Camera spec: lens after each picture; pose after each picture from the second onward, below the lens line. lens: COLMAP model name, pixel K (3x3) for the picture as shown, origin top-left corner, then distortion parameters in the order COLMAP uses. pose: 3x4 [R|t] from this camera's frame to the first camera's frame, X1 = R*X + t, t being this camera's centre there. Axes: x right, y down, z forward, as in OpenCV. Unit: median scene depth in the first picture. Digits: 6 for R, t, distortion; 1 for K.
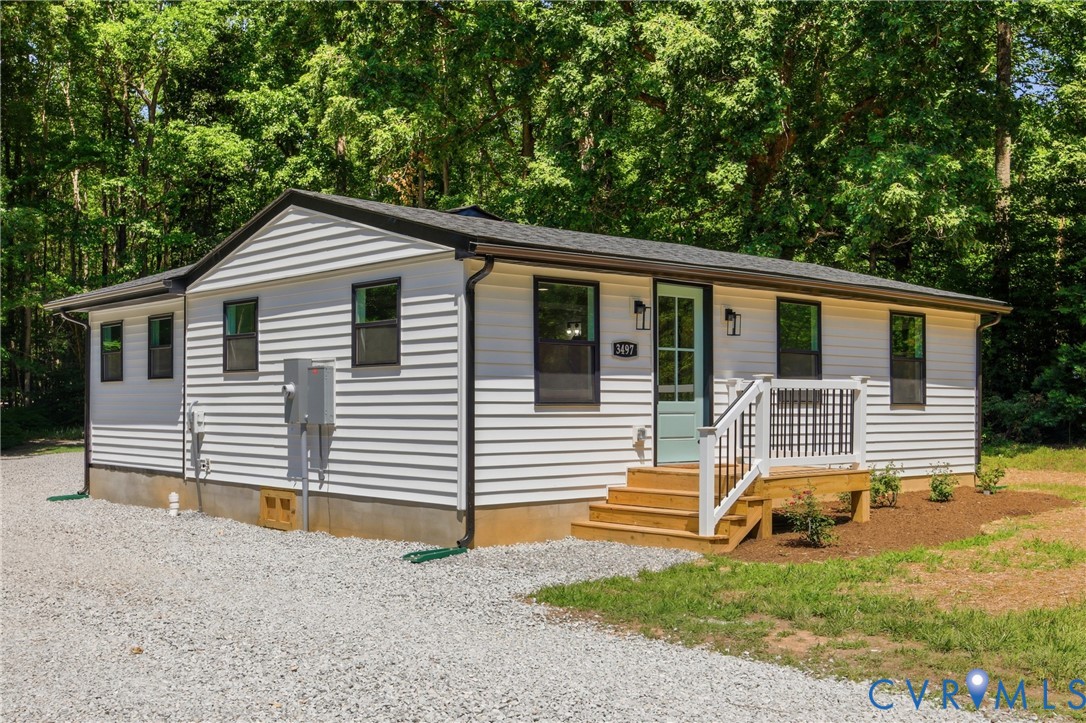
lens RADIAL K [[1154.3, 0, 543.3], [0, 1154.3, 427.6], [0, 0, 1]] dist [0.011343, 0.002116]
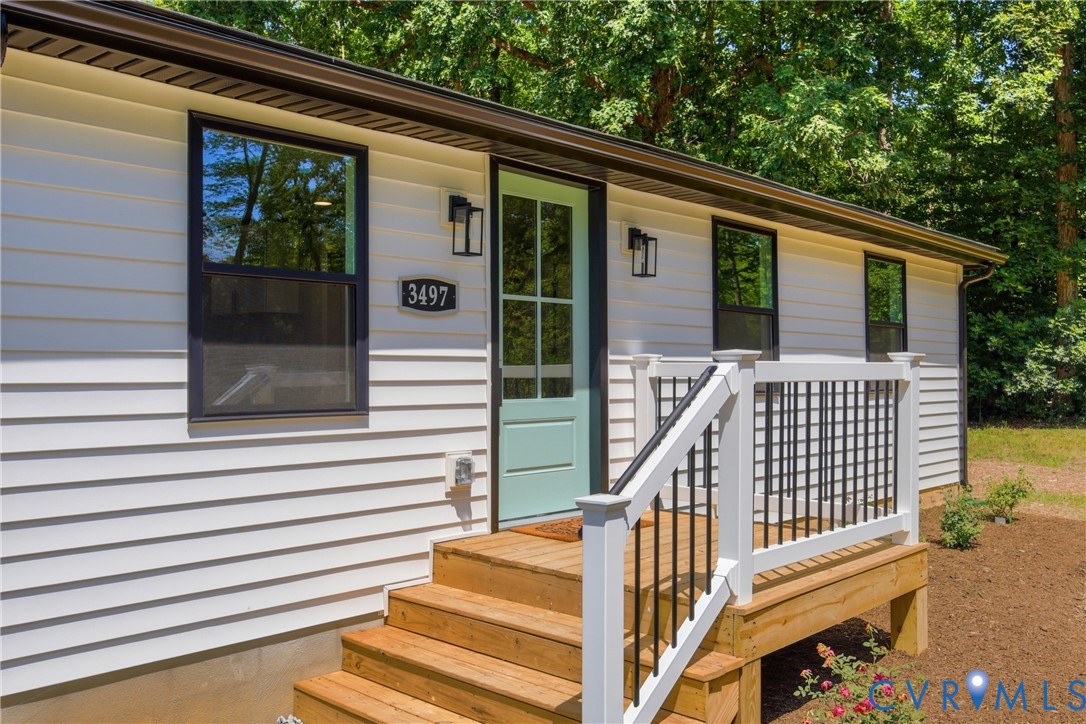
lens RADIAL K [[945.4, 0, 543.0], [0, 945.4, 362.0], [0, 0, 1]] dist [0.001313, 0.000957]
pose [[0.995762, 0.002314, 0.091944, 0.074025], [0.000062, 0.999666, -0.025839, -0.026769], [-0.091973, 0.025735, 0.995429, 0.545259]]
